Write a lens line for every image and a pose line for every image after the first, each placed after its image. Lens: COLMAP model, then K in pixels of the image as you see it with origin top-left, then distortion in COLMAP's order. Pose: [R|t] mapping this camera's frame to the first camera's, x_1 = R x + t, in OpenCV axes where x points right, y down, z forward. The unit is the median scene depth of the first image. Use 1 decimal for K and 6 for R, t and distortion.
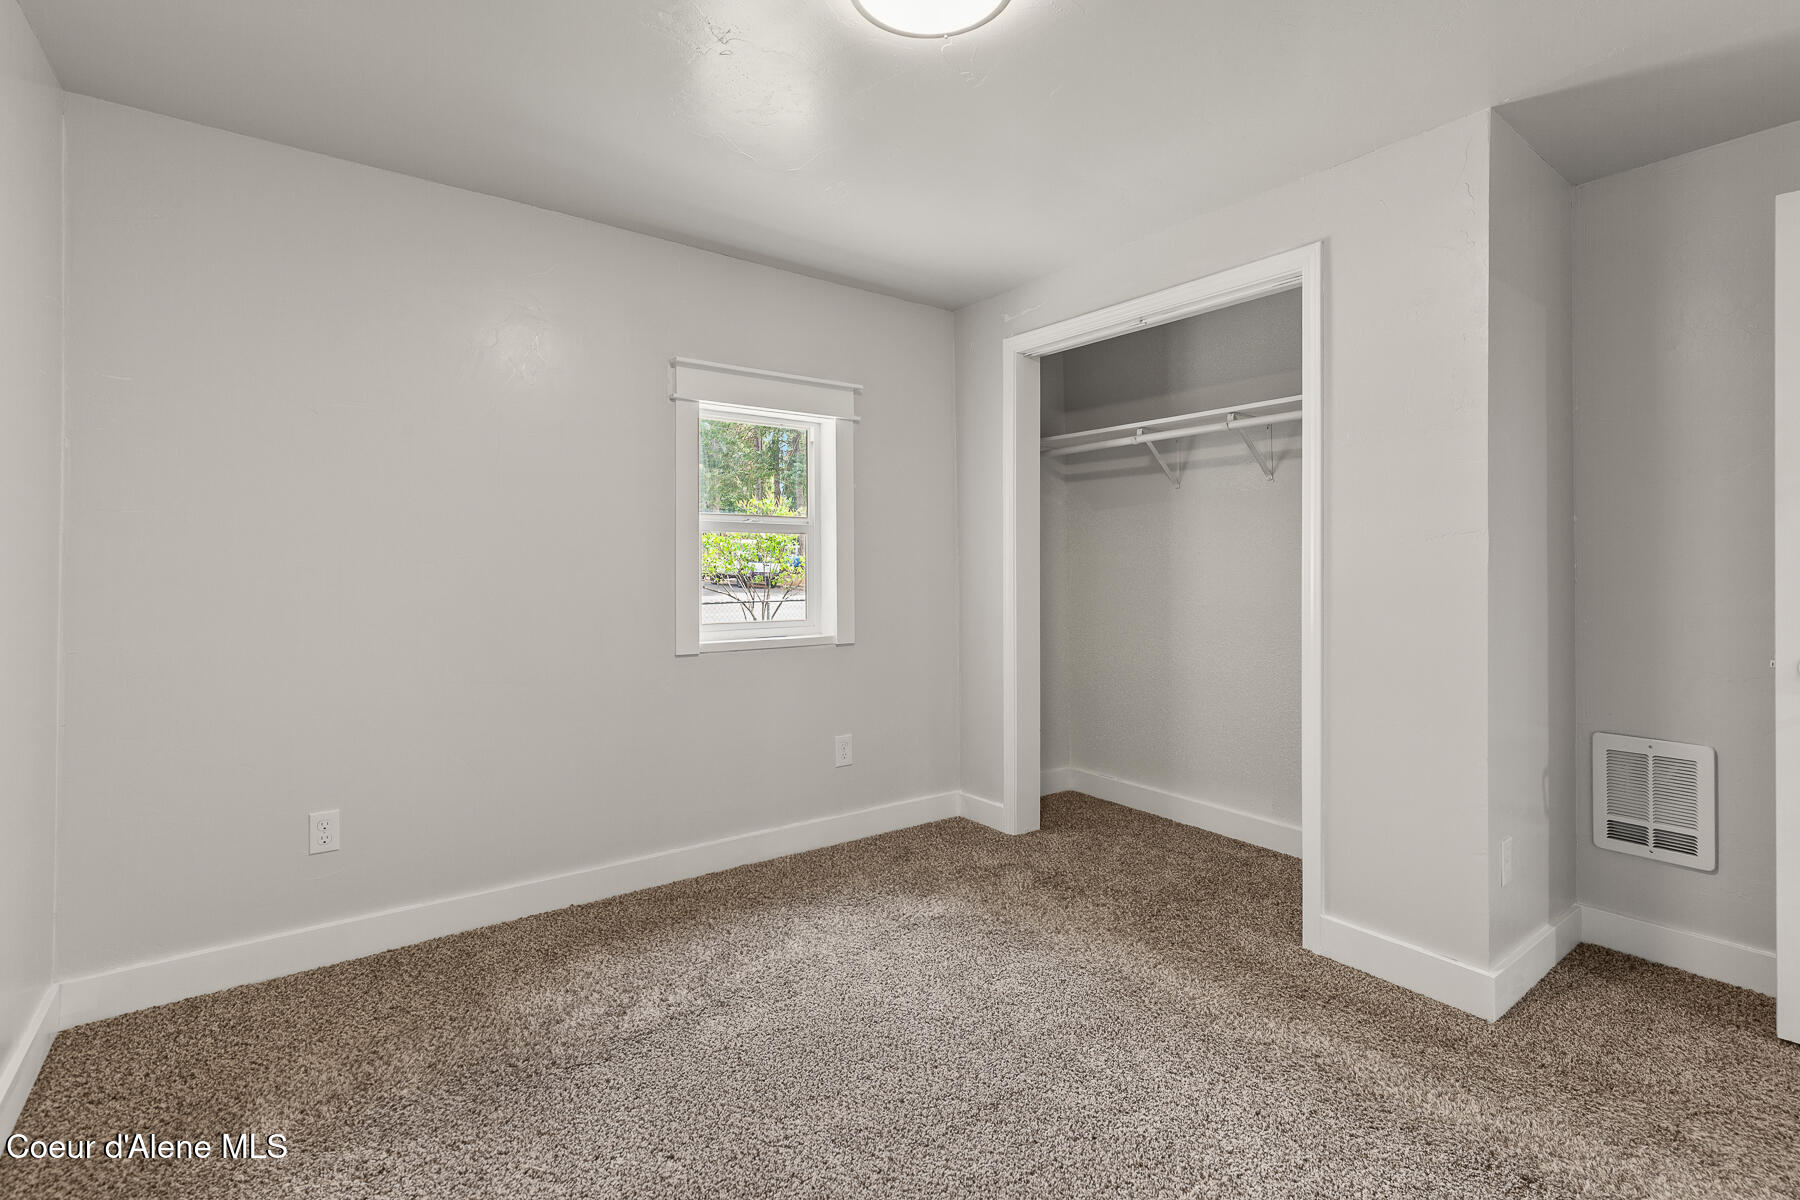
lens RADIAL K [[808.7, 0, 899.0], [0, 808.7, 570.5], [0, 0, 1]] dist [-0.001251, -0.000239]
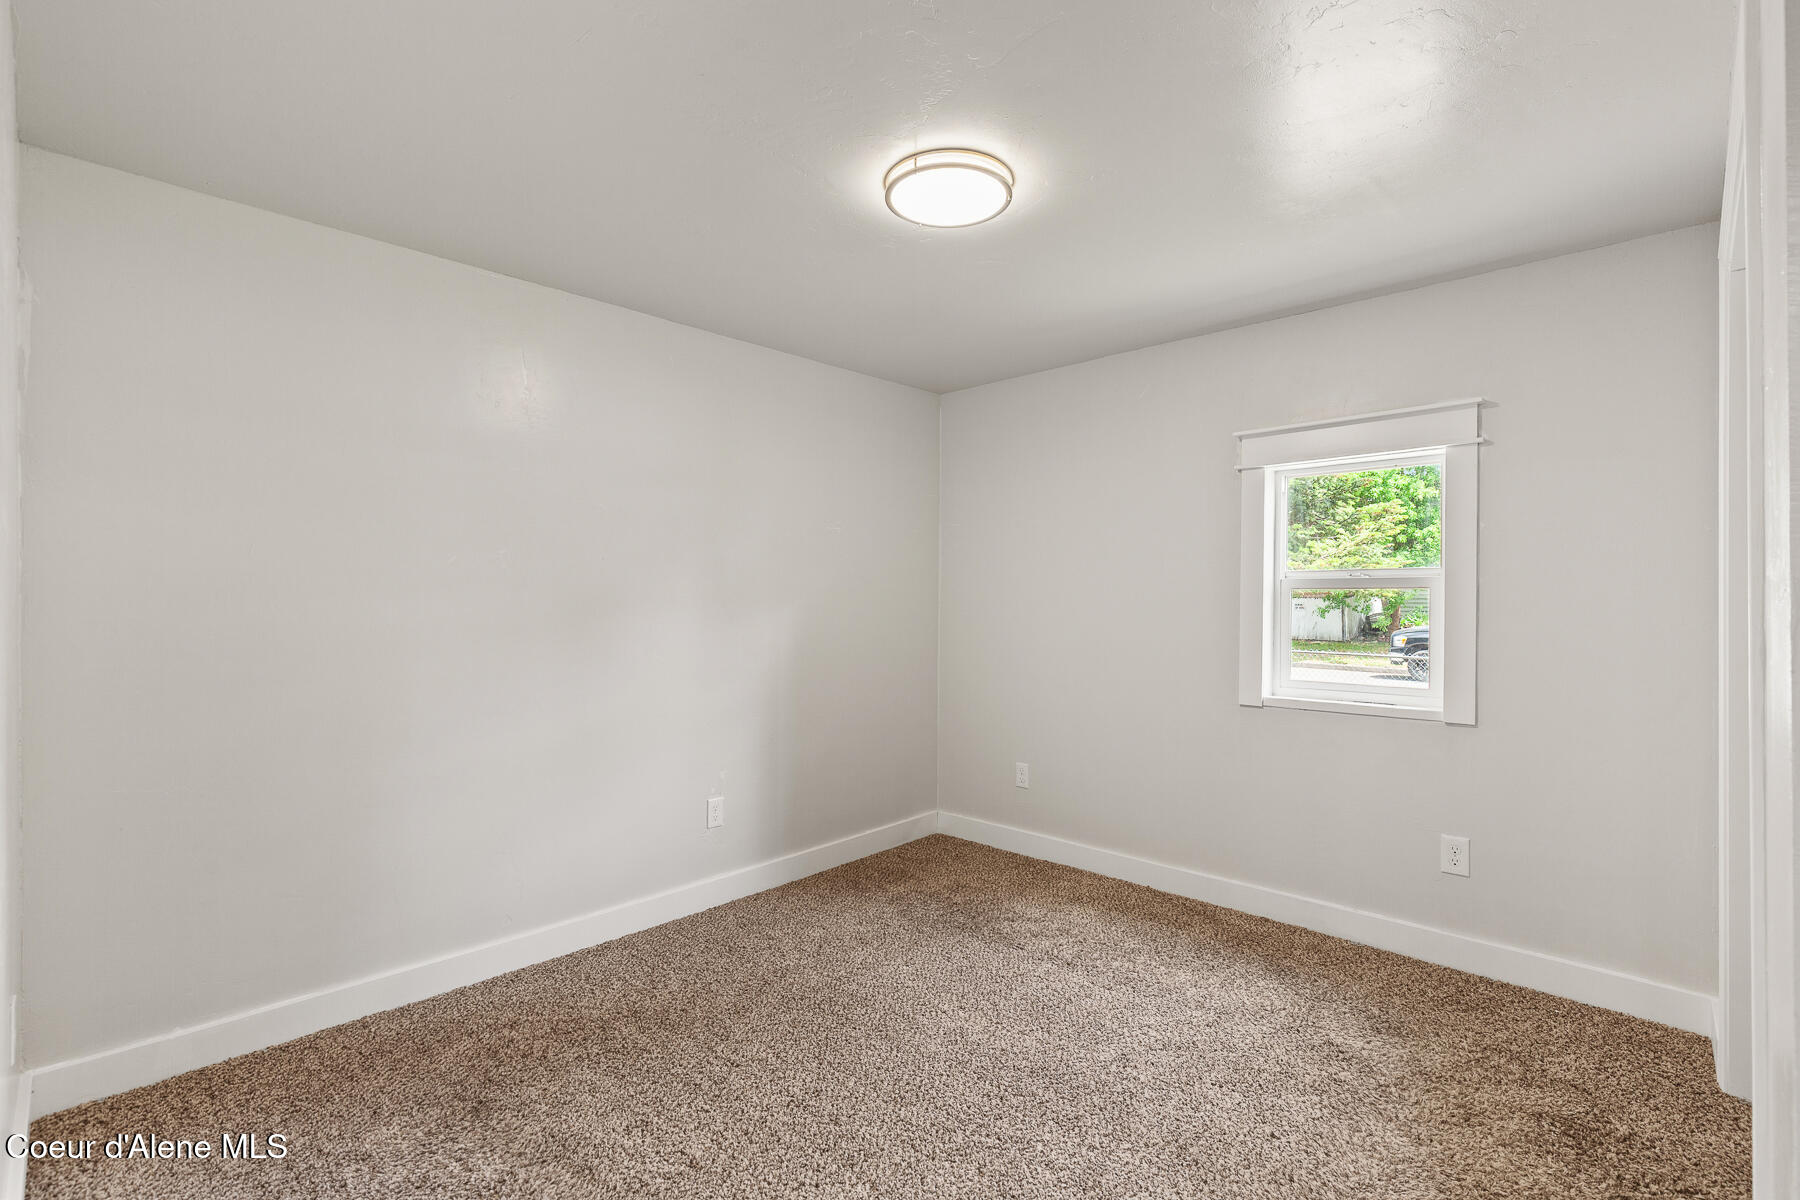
lens RADIAL K [[858.8, 0, 912.0], [0, 858.8, 577.7], [0, 0, 1]] dist [-0.001486, -0.000370]
pose [[0.154062, -0.019100, -0.987877, 0.794357], [0.001262, 0.999816, -0.019134, -0.044520], [0.988060, 0.001701, 0.154058, 0.372808]]
